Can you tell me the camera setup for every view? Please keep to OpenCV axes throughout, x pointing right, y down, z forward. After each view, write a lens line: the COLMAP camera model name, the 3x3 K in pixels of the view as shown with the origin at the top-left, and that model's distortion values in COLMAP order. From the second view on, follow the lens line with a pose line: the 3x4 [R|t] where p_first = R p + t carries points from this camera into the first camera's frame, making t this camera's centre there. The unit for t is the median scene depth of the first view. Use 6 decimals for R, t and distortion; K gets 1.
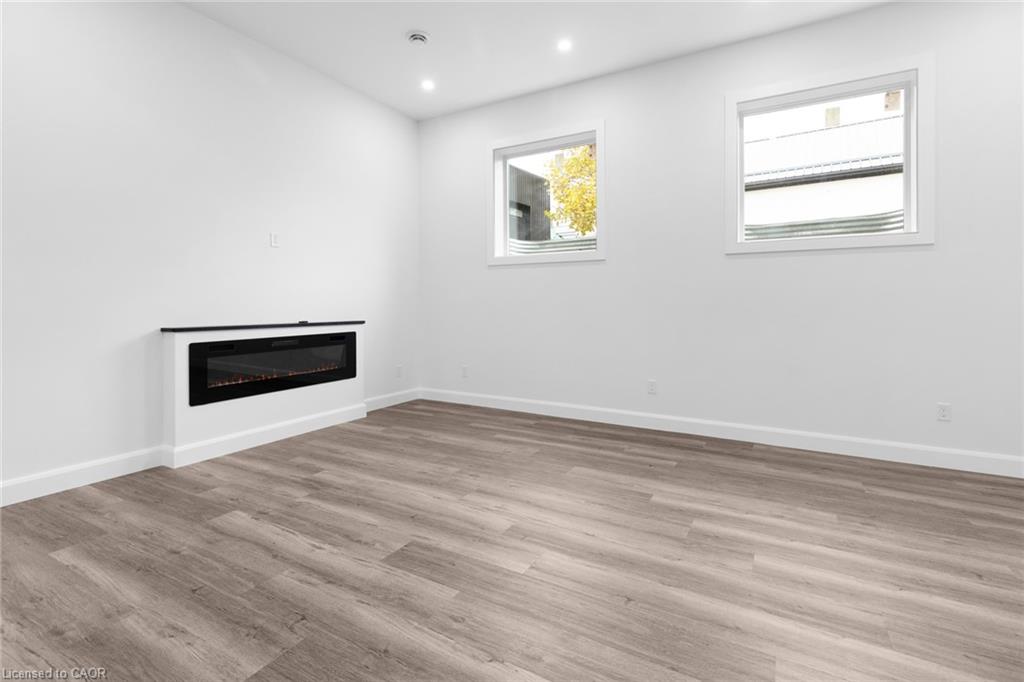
lens RADIAL K [[469.4, 0, 503.6], [0, 469.4, 303.2], [0, 0, 1]] dist [0.013623, -0.002942]
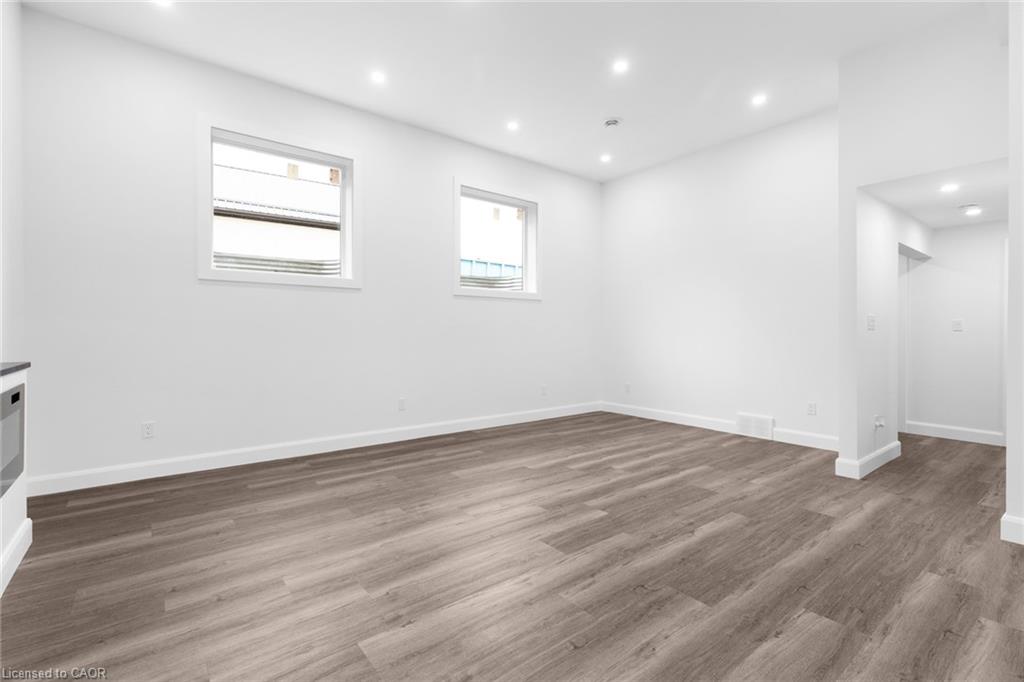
lens RADIAL K [[469.4, 0, 506.0], [0, 469.4, 331.9], [0, 0, 1]] dist [0.013623, -0.002942]
pose [[0.378056, 0.002601, 0.925779, -0.875117], [-0.003121, 0.999994, -0.001535, 0.003520], [-0.925777, -0.002309, 0.378062, 0.445926]]
